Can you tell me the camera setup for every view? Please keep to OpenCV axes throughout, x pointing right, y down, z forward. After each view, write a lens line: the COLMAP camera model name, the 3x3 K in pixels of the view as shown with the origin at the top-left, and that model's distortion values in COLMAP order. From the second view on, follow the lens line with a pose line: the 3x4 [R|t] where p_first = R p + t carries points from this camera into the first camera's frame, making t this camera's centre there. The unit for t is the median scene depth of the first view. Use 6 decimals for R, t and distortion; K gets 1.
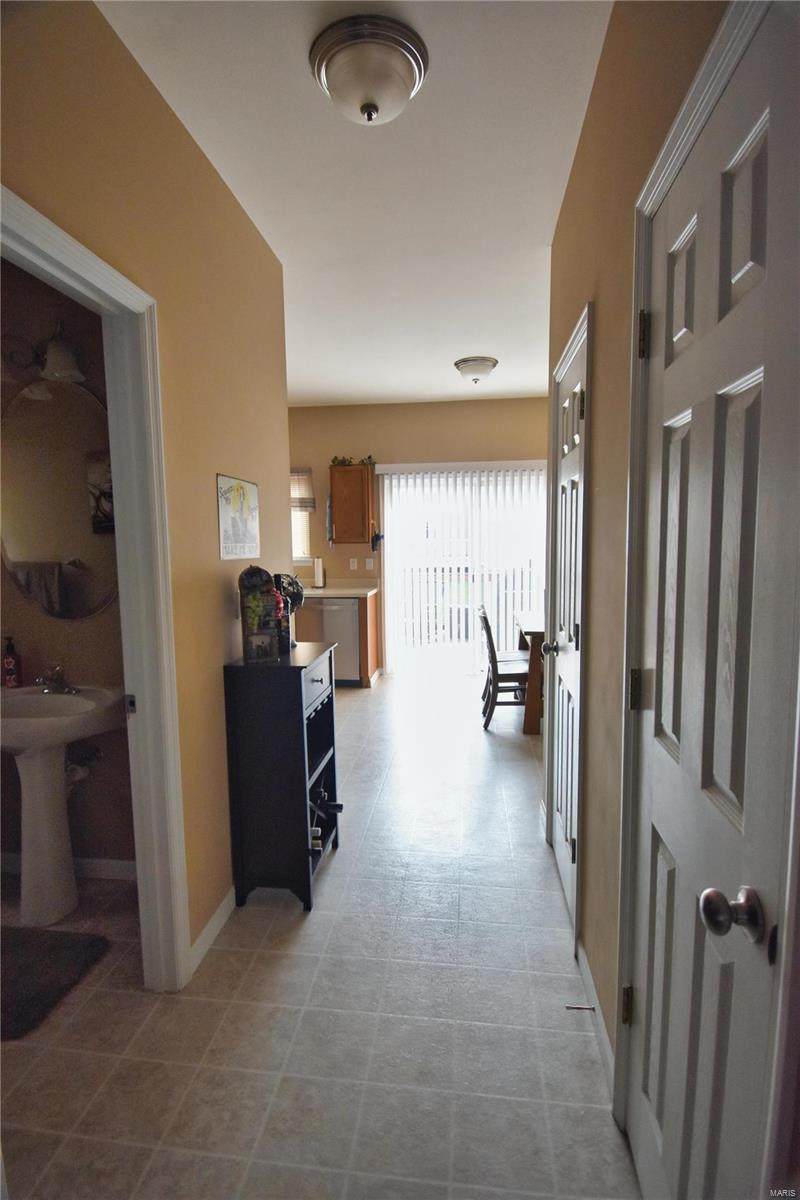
lens RADIAL K [[595.9, 0, 400.0], [0, 595.9, 600.0], [0, 0, 1]] dist [-0.018148, -0.000604]
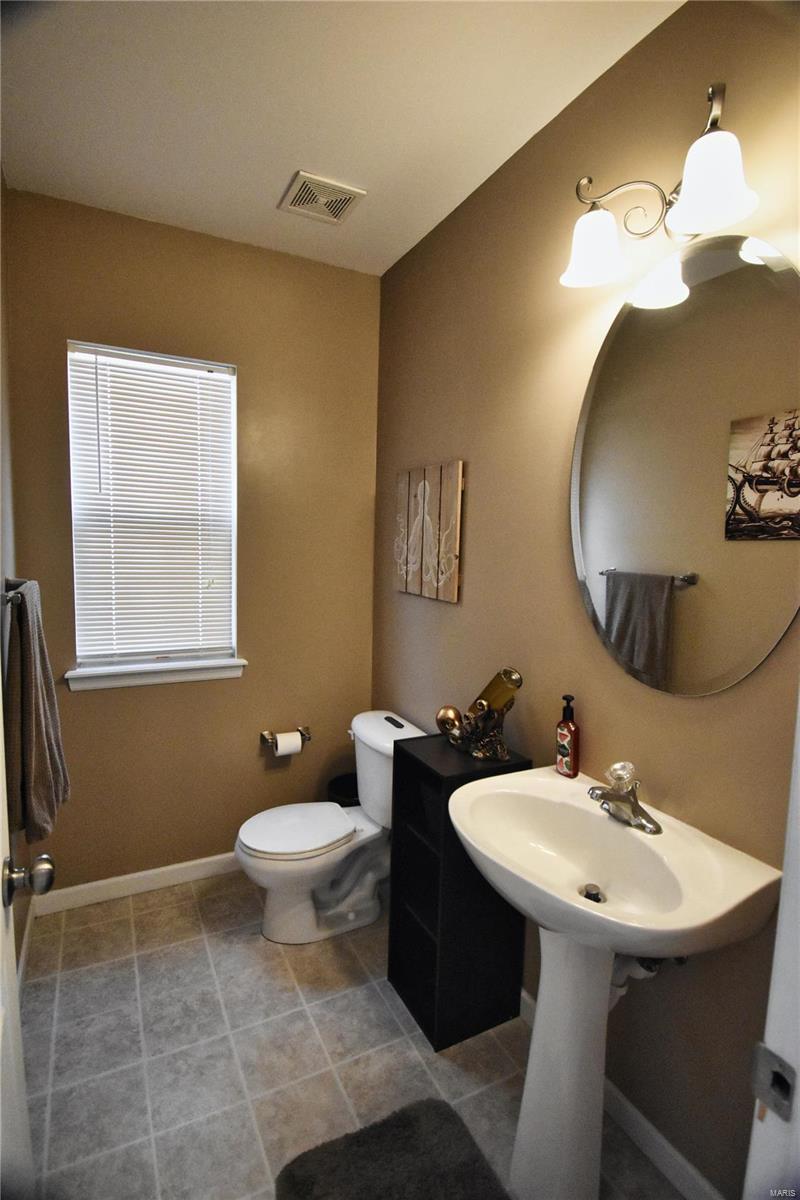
lens RADIAL K [[595.9, 0, 400.0], [0, 595.9, 600.0], [0, 0, 1]] dist [-0.018148, -0.000604]
pose [[0.565844, 0.115513, -0.816381, -0.250010], [-0.121684, 0.990995, 0.055879, -0.051060], [0.815484, 0.067722, 0.574805, 0.467913]]
